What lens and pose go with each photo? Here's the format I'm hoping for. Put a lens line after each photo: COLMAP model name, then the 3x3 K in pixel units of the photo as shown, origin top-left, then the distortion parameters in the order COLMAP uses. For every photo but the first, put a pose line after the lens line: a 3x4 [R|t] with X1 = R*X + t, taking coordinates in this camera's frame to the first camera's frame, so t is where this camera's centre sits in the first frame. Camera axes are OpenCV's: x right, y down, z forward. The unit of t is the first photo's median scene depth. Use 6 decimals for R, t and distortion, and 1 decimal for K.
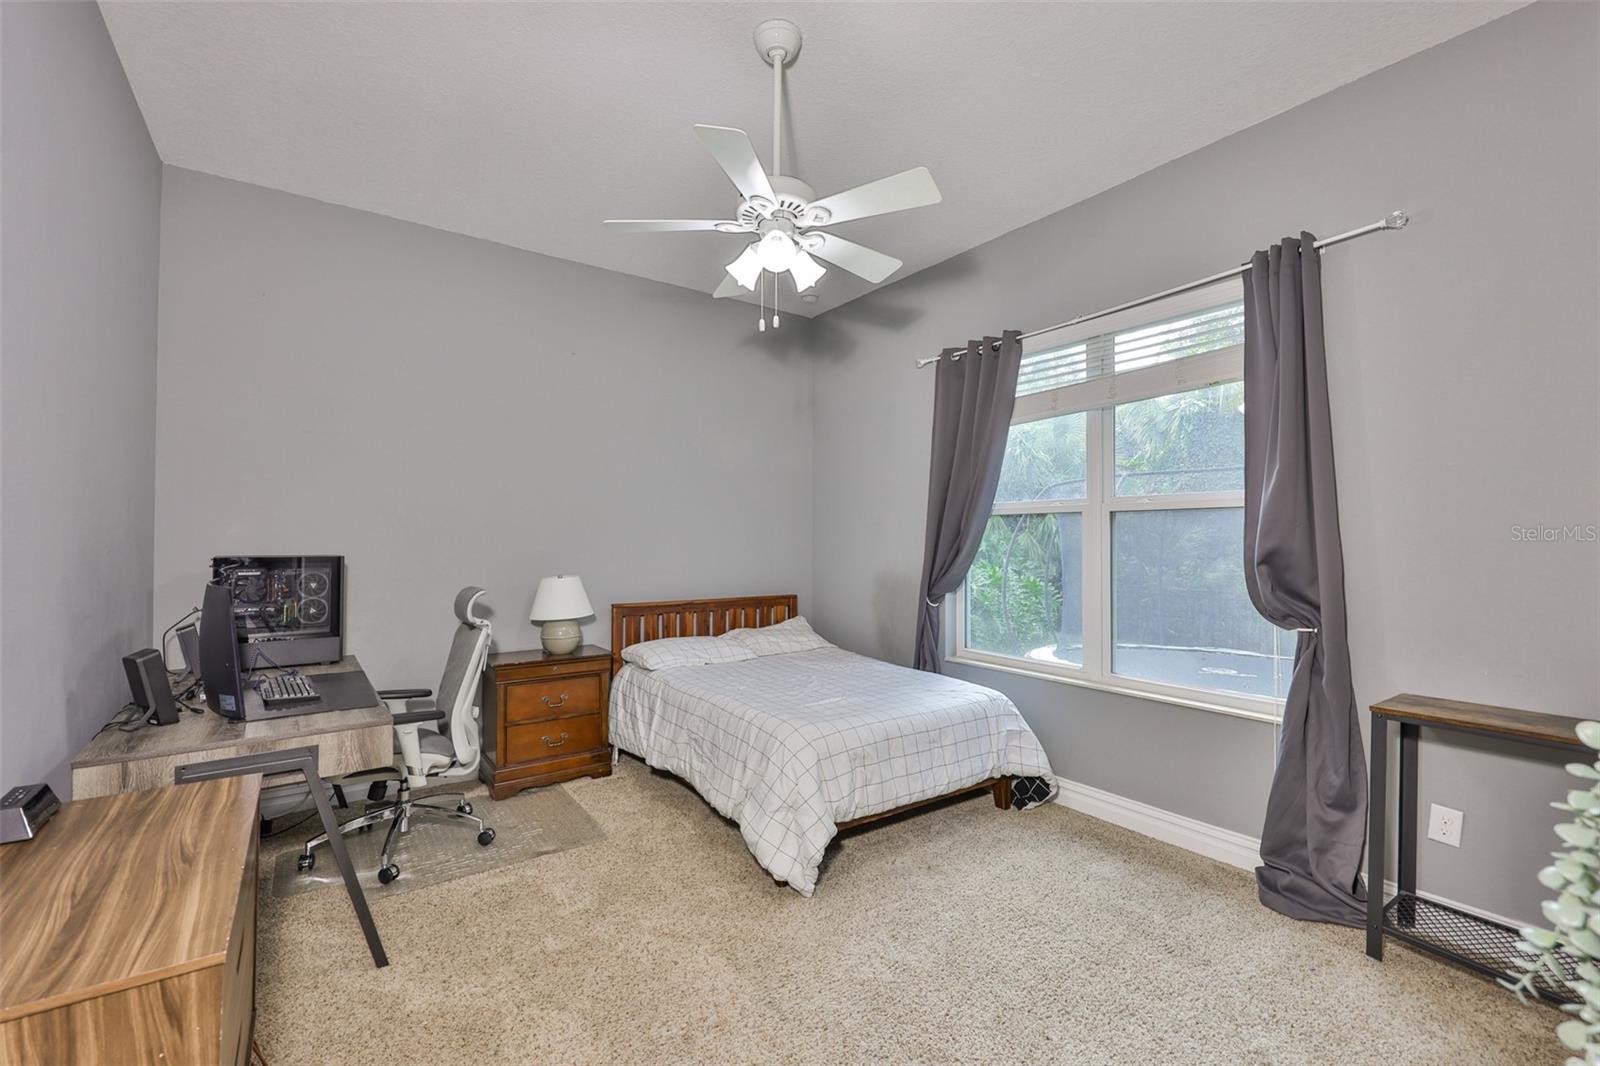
lens RADIAL K [[682.4, 0, 808.3], [0, 682.4, 536.3], [0, 0, 1]] dist [0.002111, 0.001330]
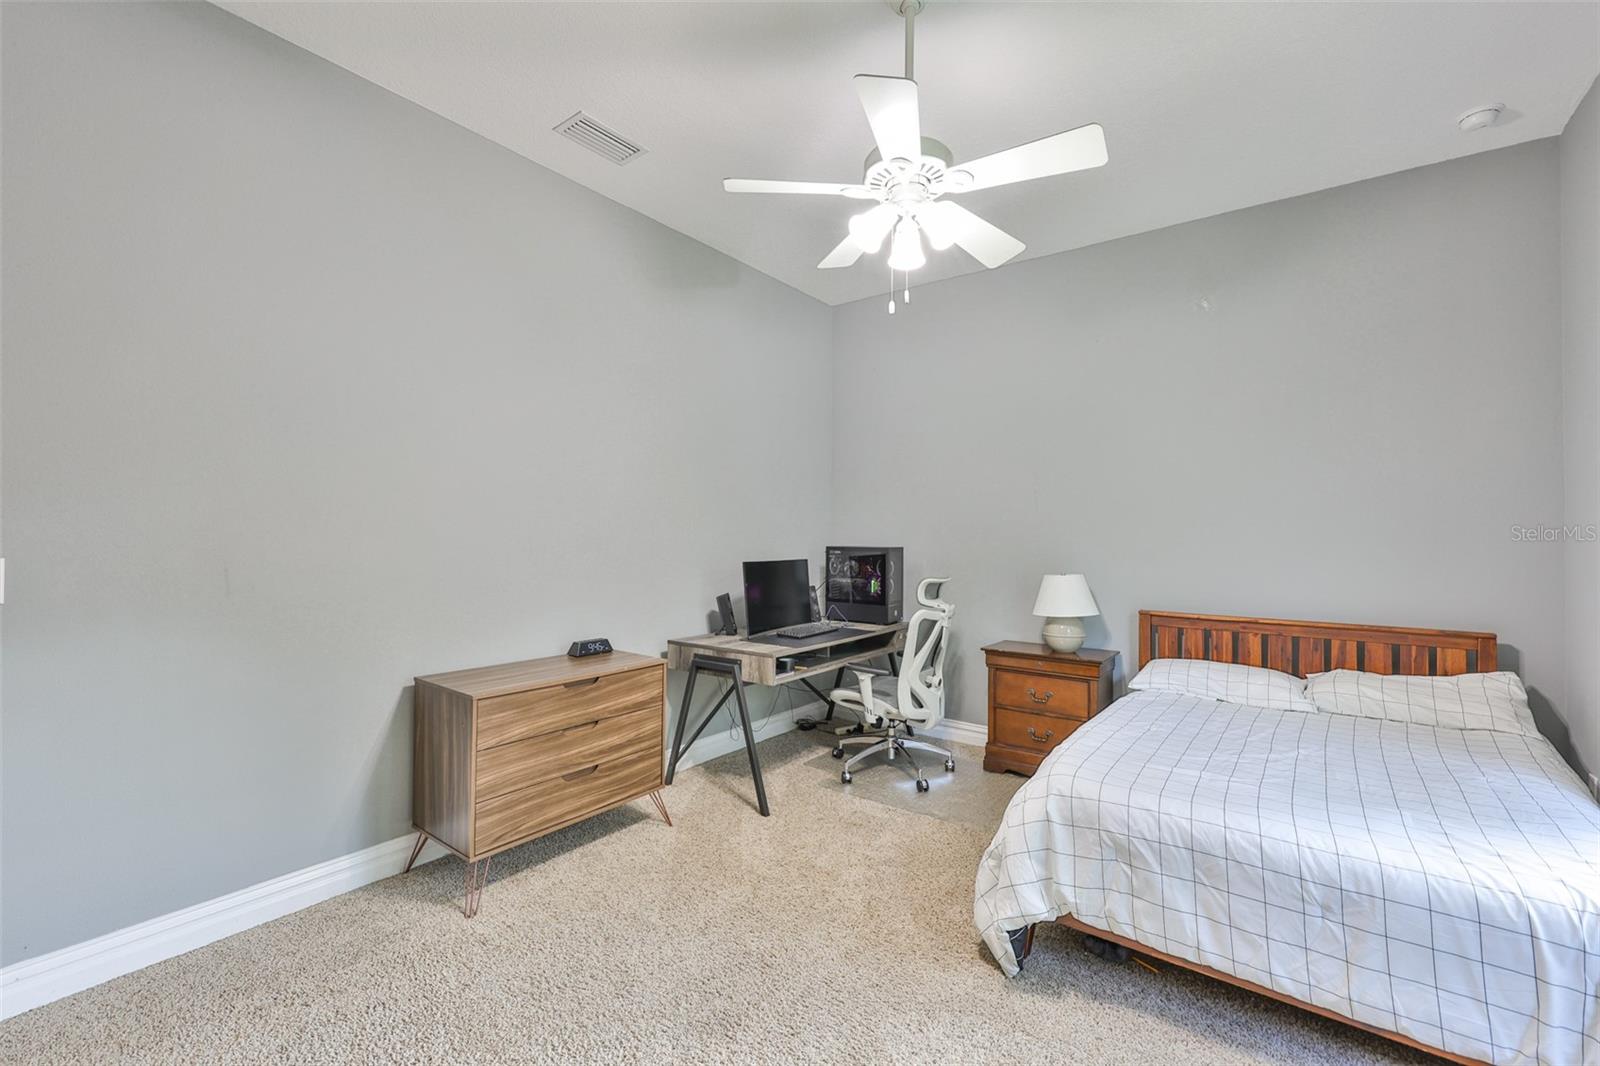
lens RADIAL K [[682.4, 0, 805.3], [0, 682.4, 532.5], [0, 0, 1]] dist [0.002111, 0.001330]
pose [[0.282640, -0.005545, -0.959210, 0.484282], [-0.000128, 0.999983, -0.005819, 0.005327], [0.959226, 0.001767, 0.282635, 0.371157]]
